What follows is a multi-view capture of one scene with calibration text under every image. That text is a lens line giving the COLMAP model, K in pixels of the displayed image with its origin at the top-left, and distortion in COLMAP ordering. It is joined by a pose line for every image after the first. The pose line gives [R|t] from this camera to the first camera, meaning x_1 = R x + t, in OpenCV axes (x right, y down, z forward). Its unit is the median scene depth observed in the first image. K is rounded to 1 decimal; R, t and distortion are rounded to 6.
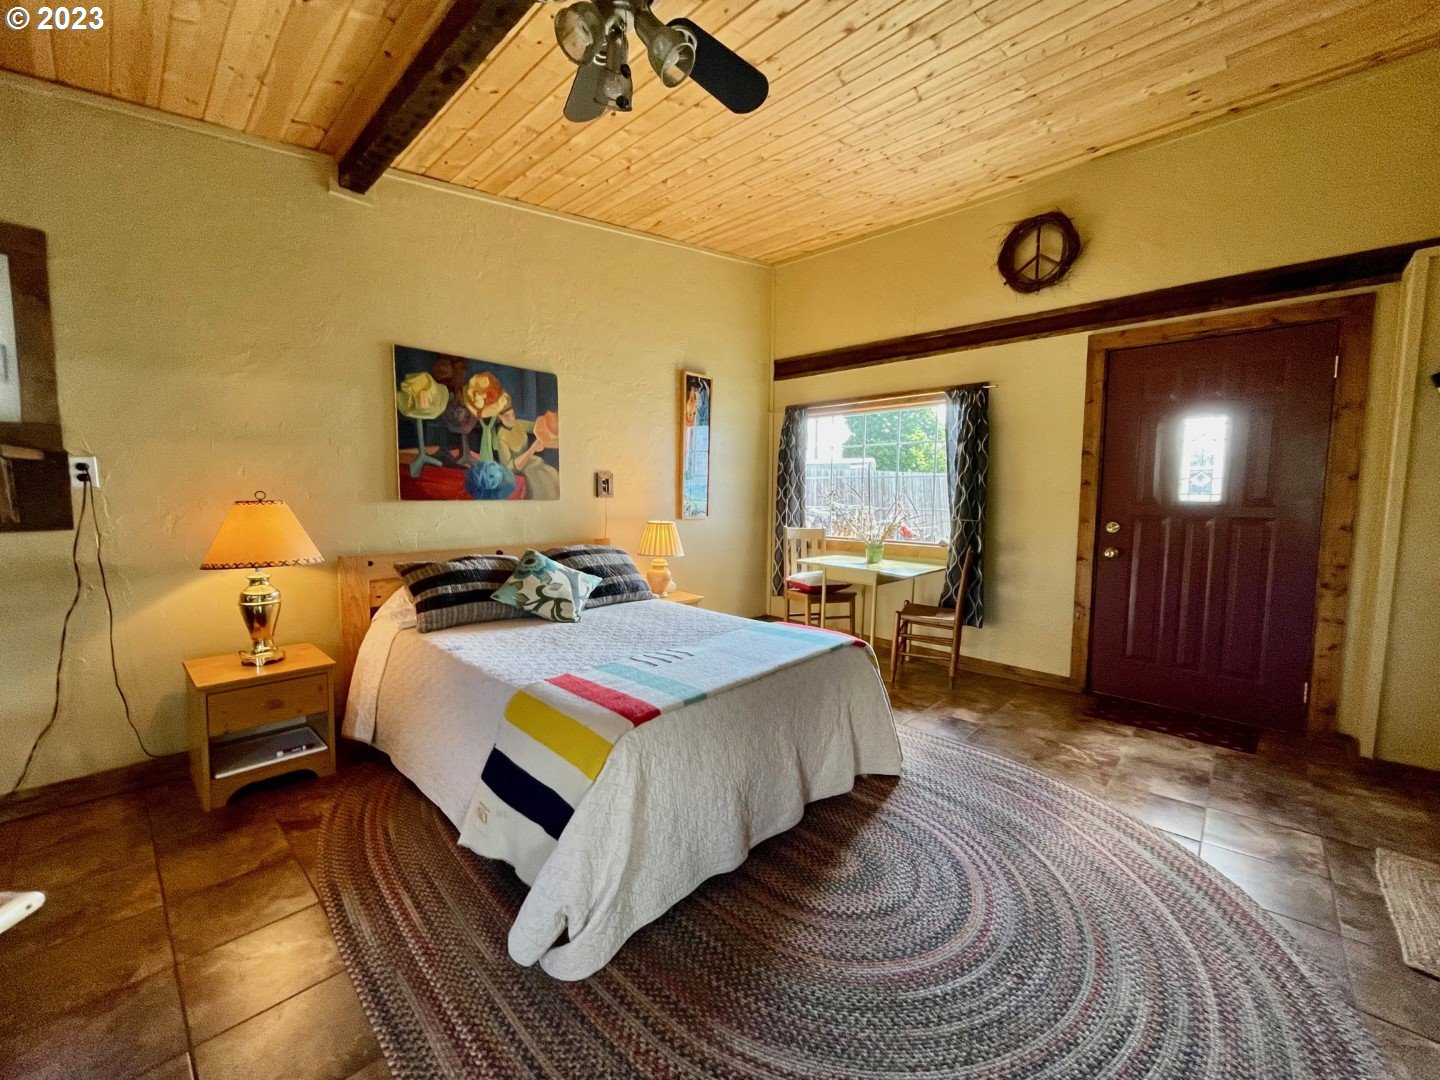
lens RADIAL K [[575.6, 0, 715.7], [0, 575.6, 538.5], [0, 0, 1]] dist [-0.003434, -0.000407]
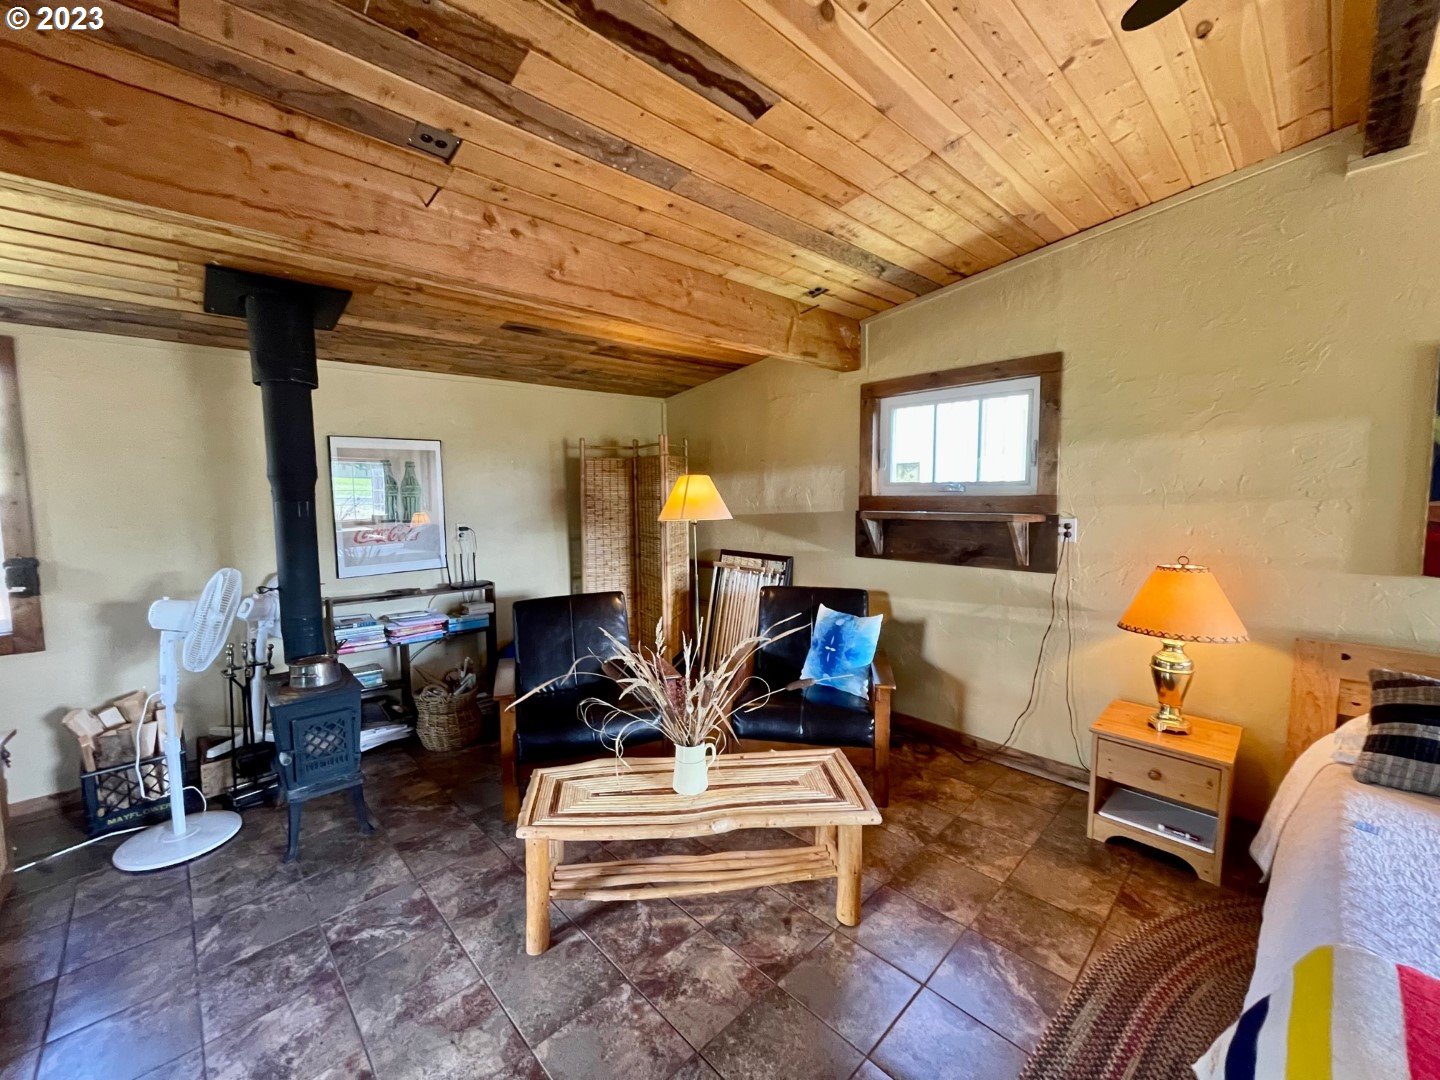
lens RADIAL K [[575.6, 0, 715.5], [0, 575.6, 538.0], [0, 0, 1]] dist [-0.003434, -0.000407]
pose [[-0.064968, 0.075544, -0.995024, 0.219312], [-0.069628, 0.994357, 0.080040, -0.137435], [0.995455, 0.074482, -0.059342, 0.270160]]
